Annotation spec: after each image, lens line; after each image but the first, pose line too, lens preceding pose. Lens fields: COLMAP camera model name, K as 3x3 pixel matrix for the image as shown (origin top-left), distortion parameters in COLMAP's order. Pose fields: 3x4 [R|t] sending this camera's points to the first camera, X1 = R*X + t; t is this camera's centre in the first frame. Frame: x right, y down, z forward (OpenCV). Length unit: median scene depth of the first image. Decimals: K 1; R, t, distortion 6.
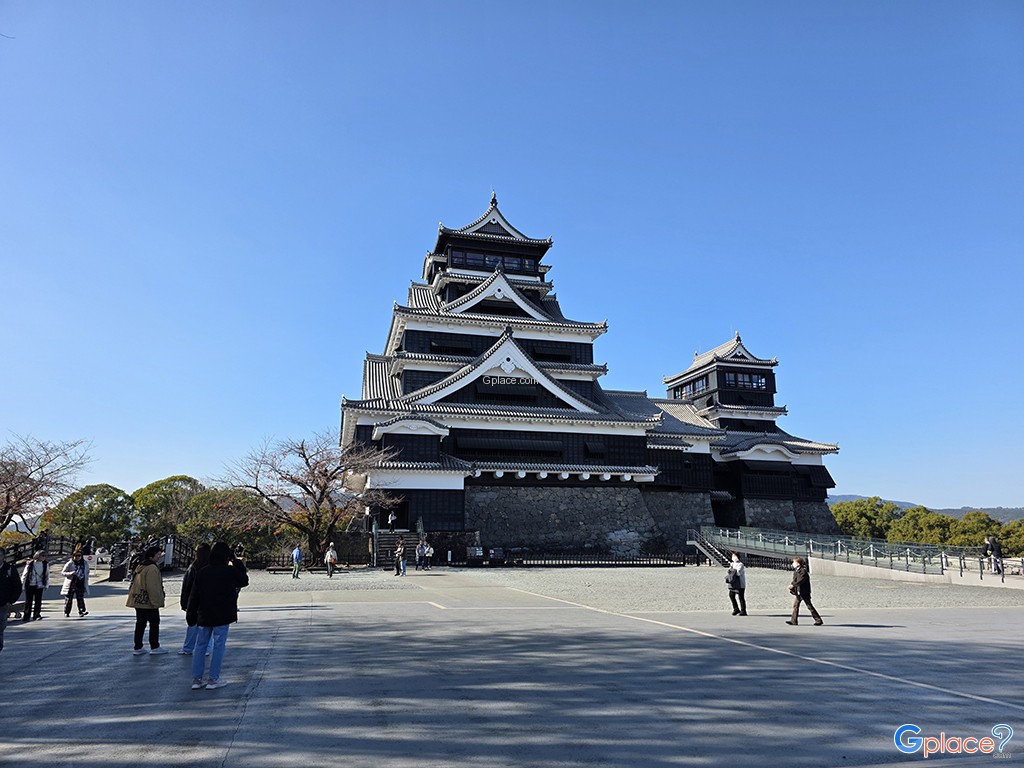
lens RADIAL K [[690.0, 0, 512.0], [0, 690.0, 384.0], [0, 0, 1]] dist [0.044548, -0.042876]
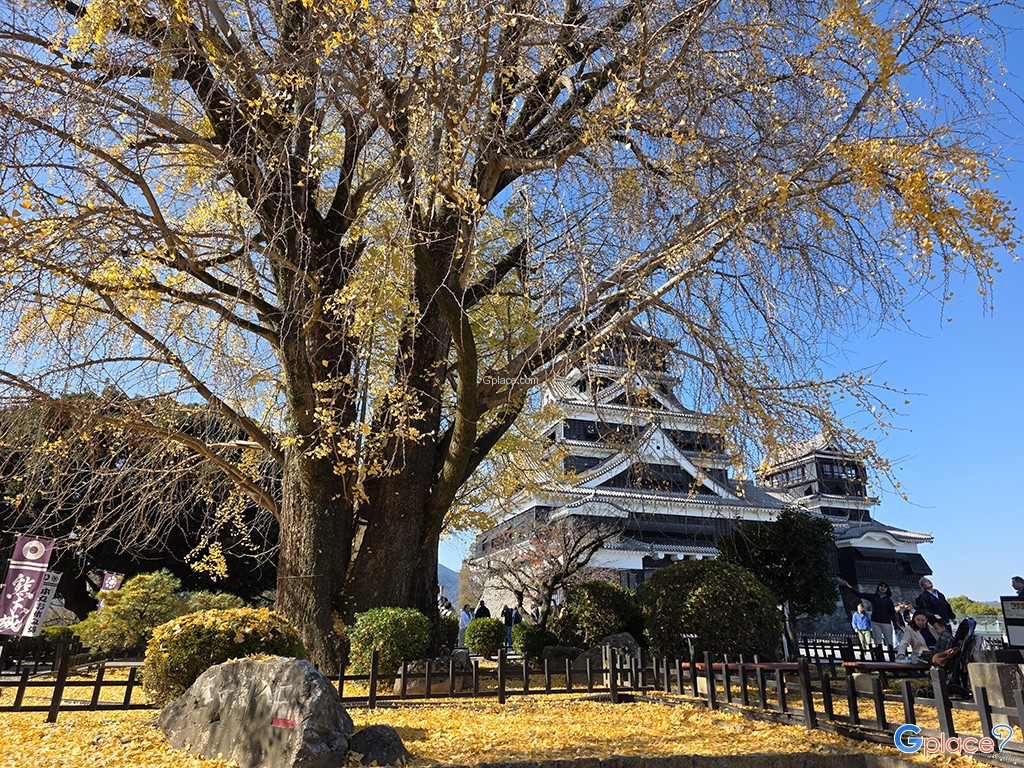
lens RADIAL K [[690.0, 0, 512.0], [0, 690.0, 384.0], [0, 0, 1]] dist [0.044548, -0.042876]
pose [[0.998559, 0.029895, 0.044563, -0.272273], [-0.024525, 0.992885, -0.116522, -0.002416], [-0.047729, 0.115261, 0.992188, -0.079502]]
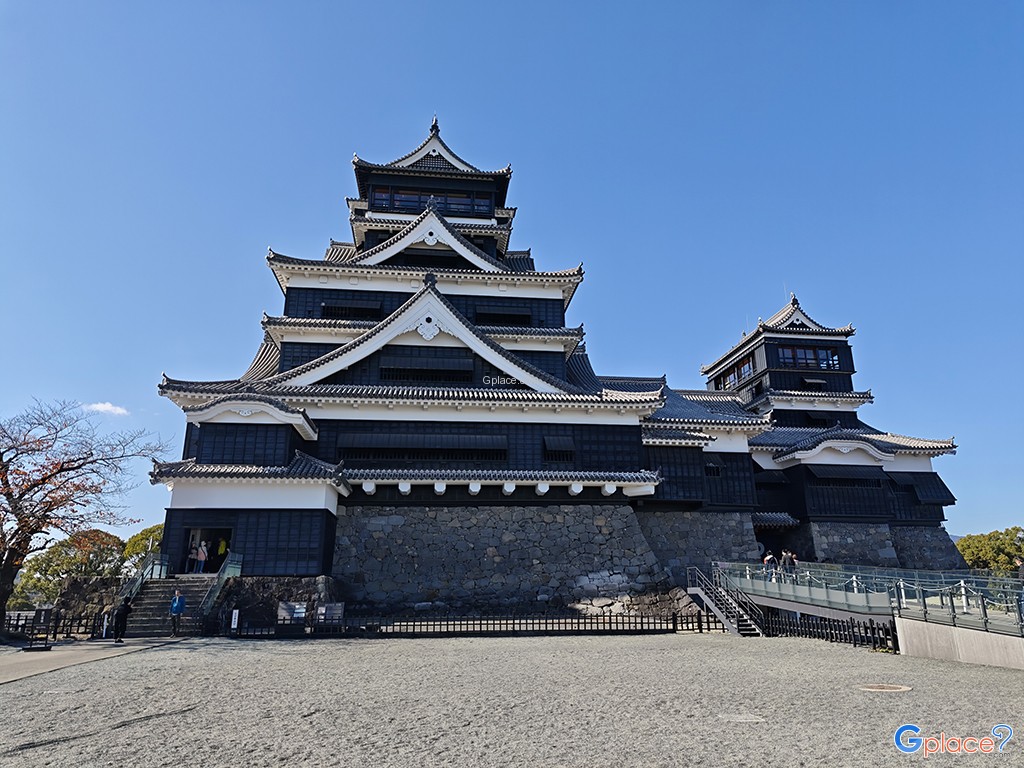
lens RADIAL K [[695.7, 0, 514.9], [0, 695.7, 367.3], [0, 0, 1]] dist [0.002792, -0.002844]
pose [[0.991405, -0.049436, -0.121131, 0.149006], [0.038332, 0.994989, -0.092340, 0.072090], [0.125089, 0.086903, 0.988332, 0.307910]]
